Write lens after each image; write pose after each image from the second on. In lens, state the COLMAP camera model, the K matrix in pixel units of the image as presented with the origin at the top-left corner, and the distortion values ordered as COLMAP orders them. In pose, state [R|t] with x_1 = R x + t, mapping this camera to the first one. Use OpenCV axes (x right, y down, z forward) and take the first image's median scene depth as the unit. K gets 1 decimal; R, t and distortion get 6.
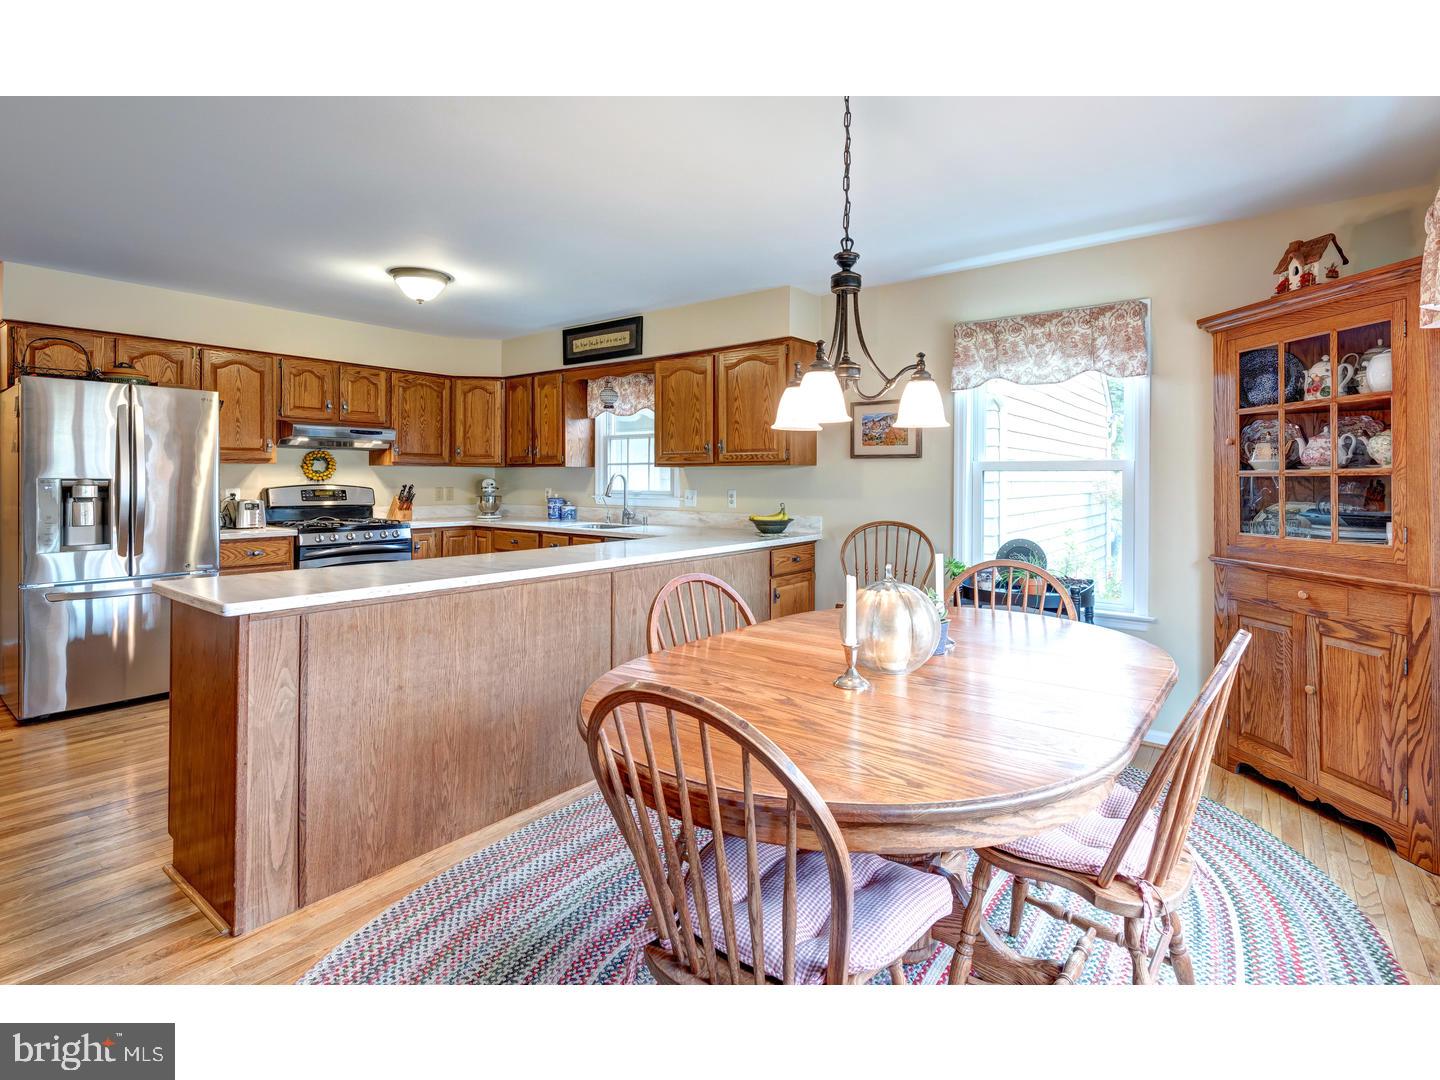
lens RADIAL K [[695.2, 0, 757.1], [0, 695.2, 480.6], [0, 0, 1]] dist [-0.005460, -0.000746]
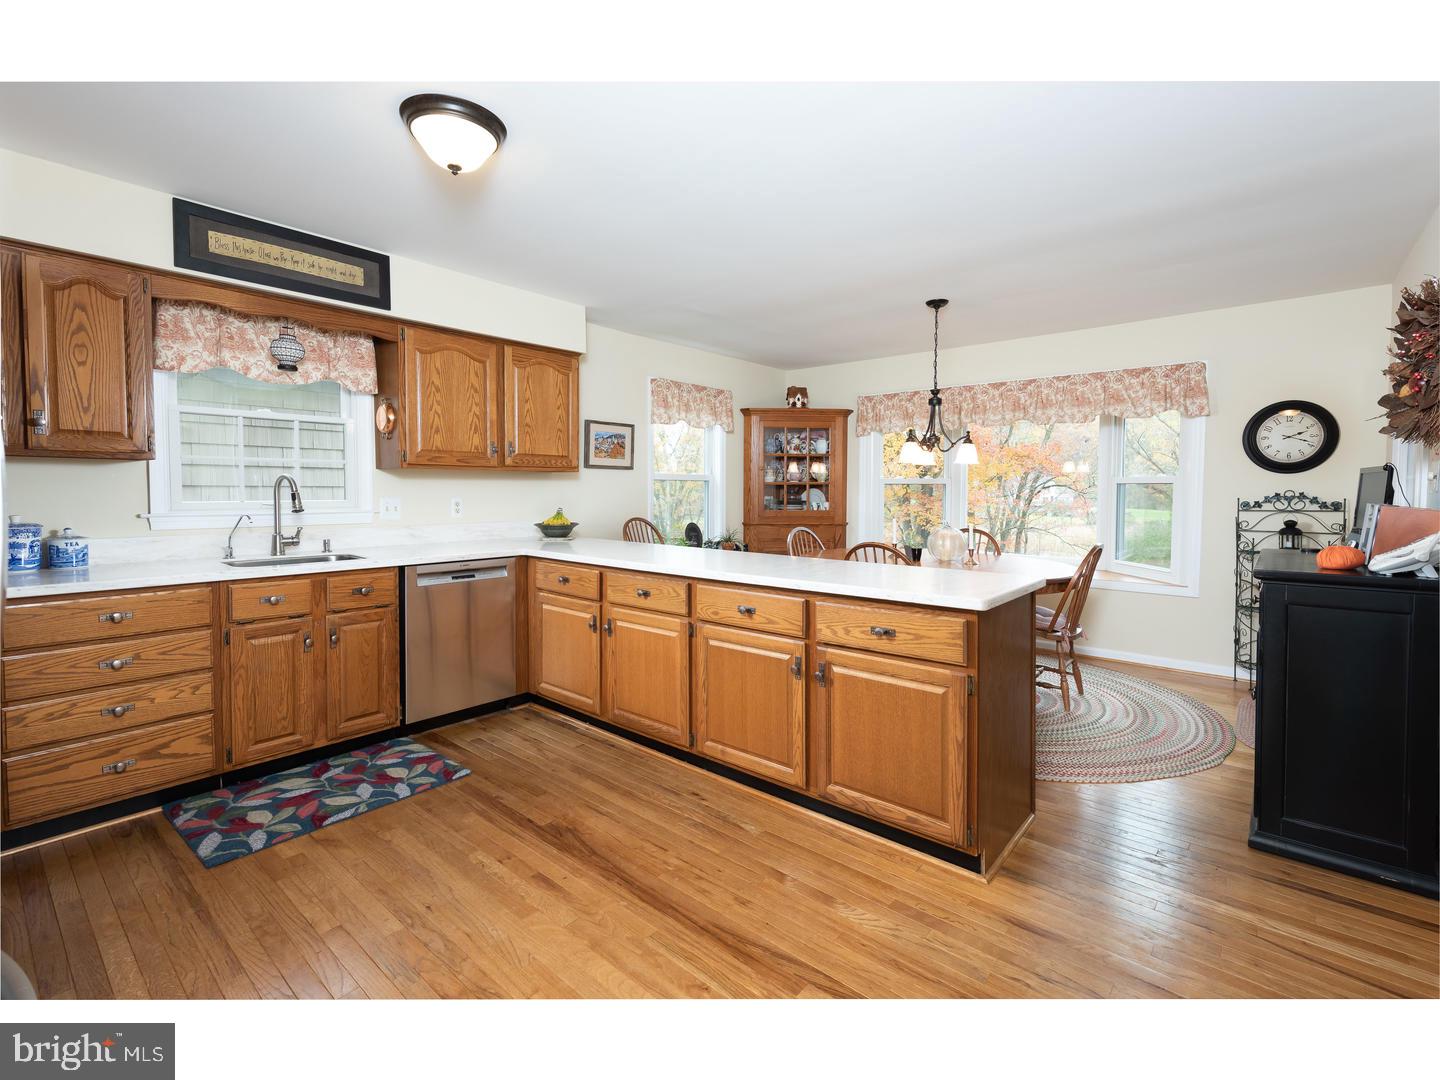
lens RADIAL K [[648.7, 0, 738.4], [0, 648.7, 514.1], [0, 0, 1]] dist [-0.000028, -0.000620]
pose [[0.051243, -0.045487, 0.997650, -0.930717], [-0.005057, 0.998938, 0.045806, -0.004683], [-0.998673, -0.007392, 0.050958, 0.680745]]
